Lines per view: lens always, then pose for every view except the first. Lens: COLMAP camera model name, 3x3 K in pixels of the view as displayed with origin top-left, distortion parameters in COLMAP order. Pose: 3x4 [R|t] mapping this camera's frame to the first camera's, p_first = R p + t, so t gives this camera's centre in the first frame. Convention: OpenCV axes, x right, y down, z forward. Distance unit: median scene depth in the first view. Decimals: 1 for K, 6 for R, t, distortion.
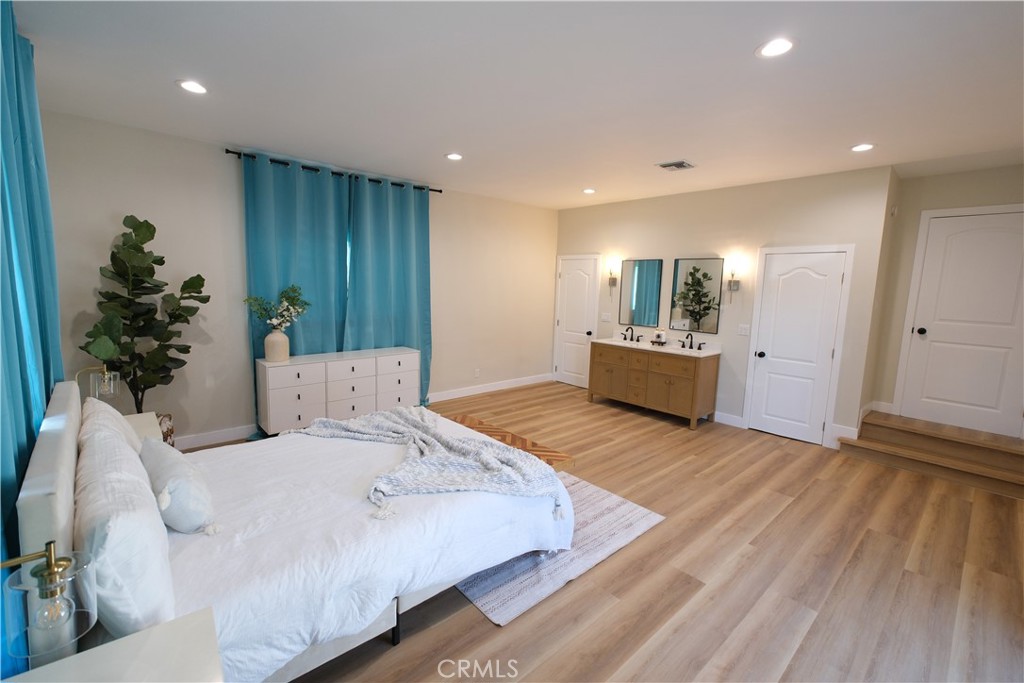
lens RADIAL K [[429.1, 0, 508.5], [0, 429.1, 338.3], [0, 0, 1]] dist [-0.005075, 0.003070]
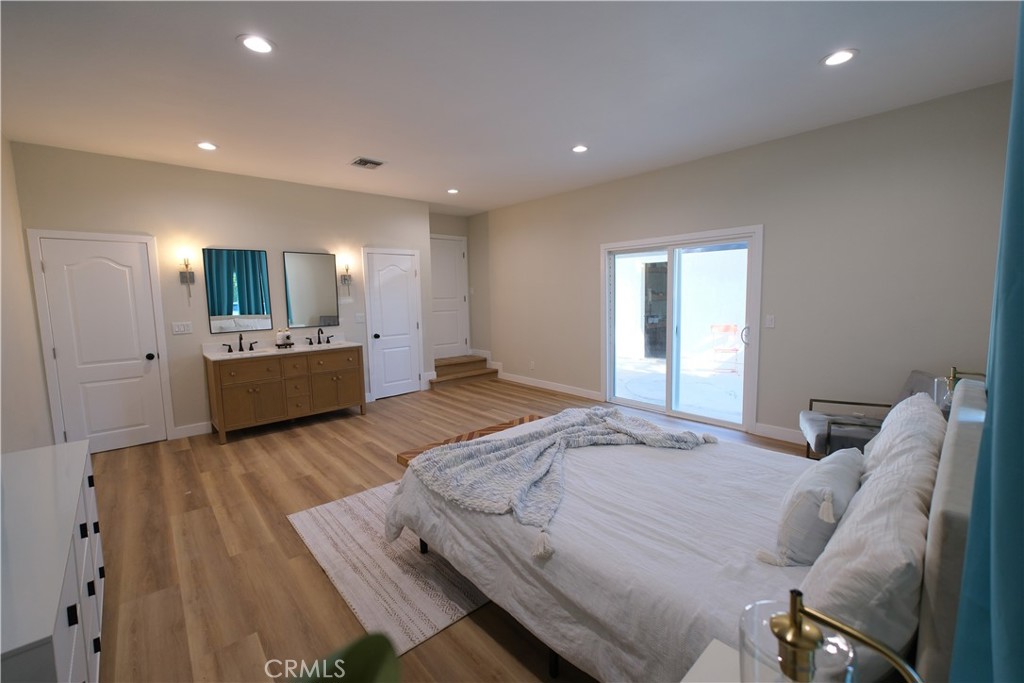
lens RADIAL K [[429.1, 0, 508.5], [0, 429.1, 338.3], [0, 0, 1]] dist [-0.005075, 0.003070]
pose [[0.002064, -0.133905, 0.990992, -0.694268], [0.146993, 0.980270, 0.132150, -0.069663], [-0.989135, 0.145396, 0.021706, 0.686996]]
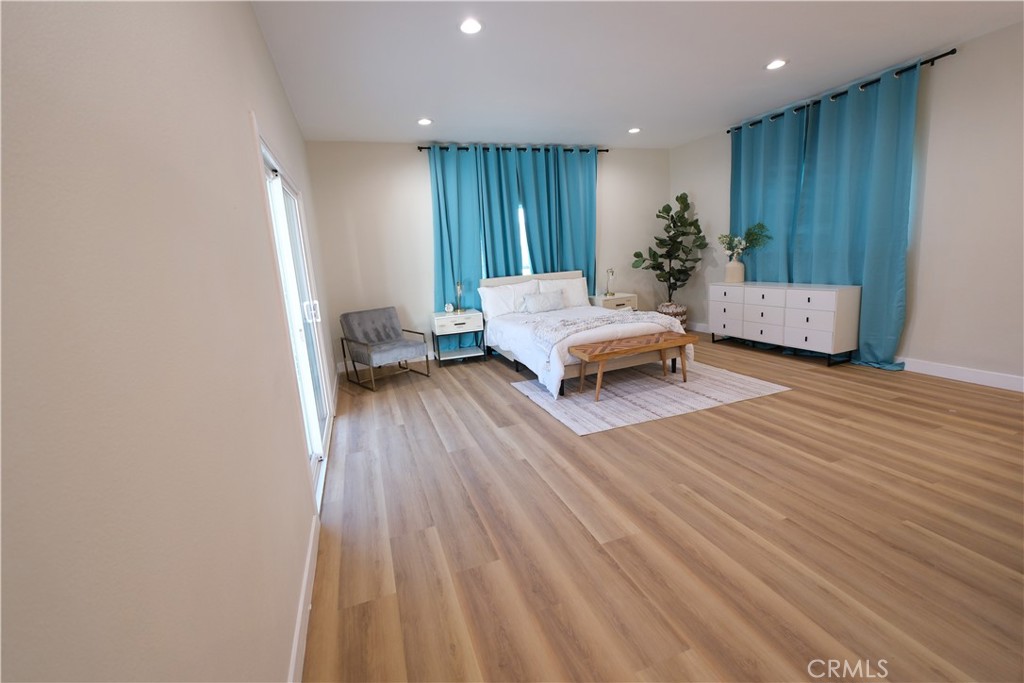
lens RADIAL K [[417.8, 0, 509.5], [0, 417.8, 364.7], [0, 0, 1]] dist [0.001015, 0.000308]
pose [[-0.363086, 0.230597, -0.902770, 0.928065], [-0.067095, 0.959905, 0.272176, -0.009343], [0.929337, 0.159395, -0.333056, 0.816247]]
